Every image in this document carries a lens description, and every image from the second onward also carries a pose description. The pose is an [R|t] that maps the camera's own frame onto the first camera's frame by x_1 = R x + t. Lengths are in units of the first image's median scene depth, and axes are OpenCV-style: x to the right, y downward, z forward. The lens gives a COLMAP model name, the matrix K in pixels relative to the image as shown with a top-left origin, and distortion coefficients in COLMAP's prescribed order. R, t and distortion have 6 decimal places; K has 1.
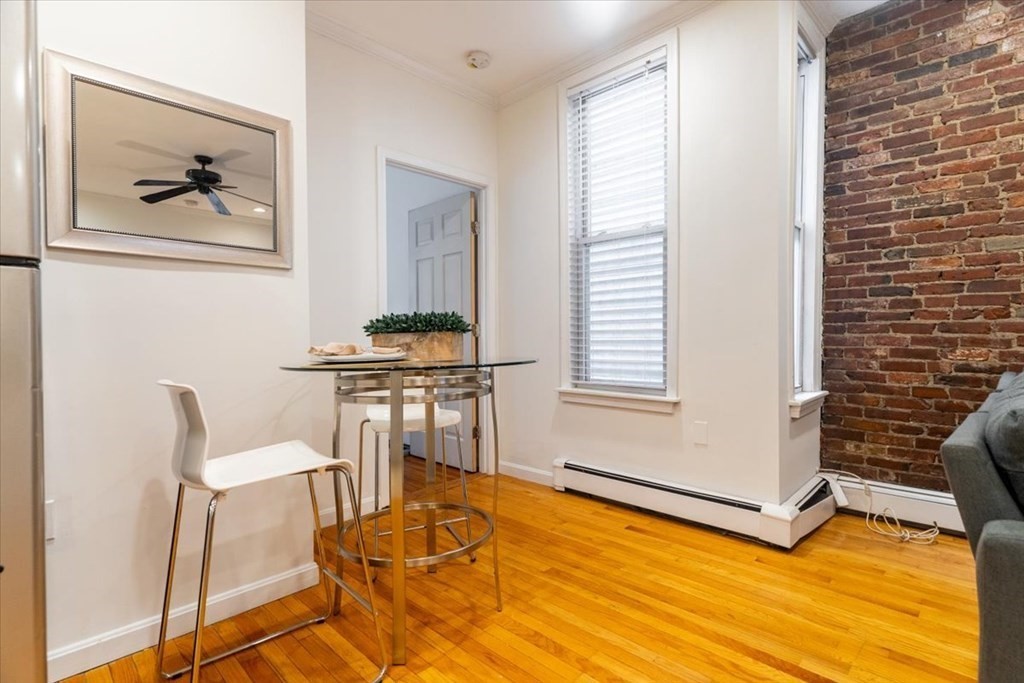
lens RADIAL K [[486.4, 0, 510.9], [0, 486.4, 339.1], [0, 0, 1]] dist [0.001926, -0.000698]
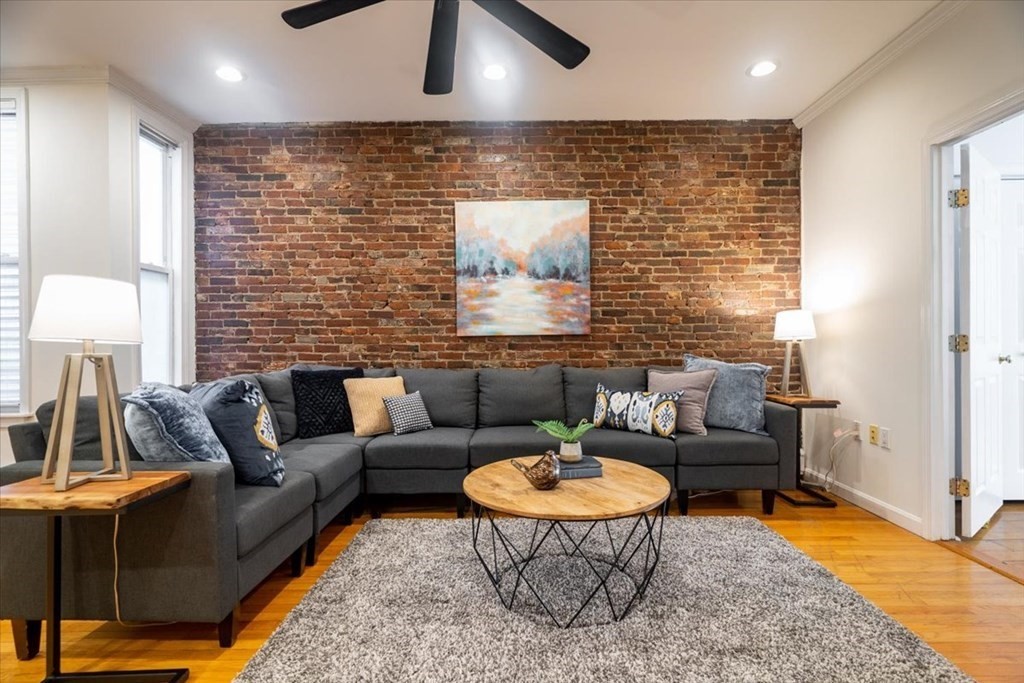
lens RADIAL K [[486.4, 0, 514.2], [0, 486.4, 346.0], [0, 0, 1]] dist [0.001926, -0.000698]
pose [[0.716417, -0.003228, 0.697665, 0.365499], [0.011326, 0.999911, -0.007004, -0.011323], [-0.697580, 0.012919, 0.716390, -0.617136]]
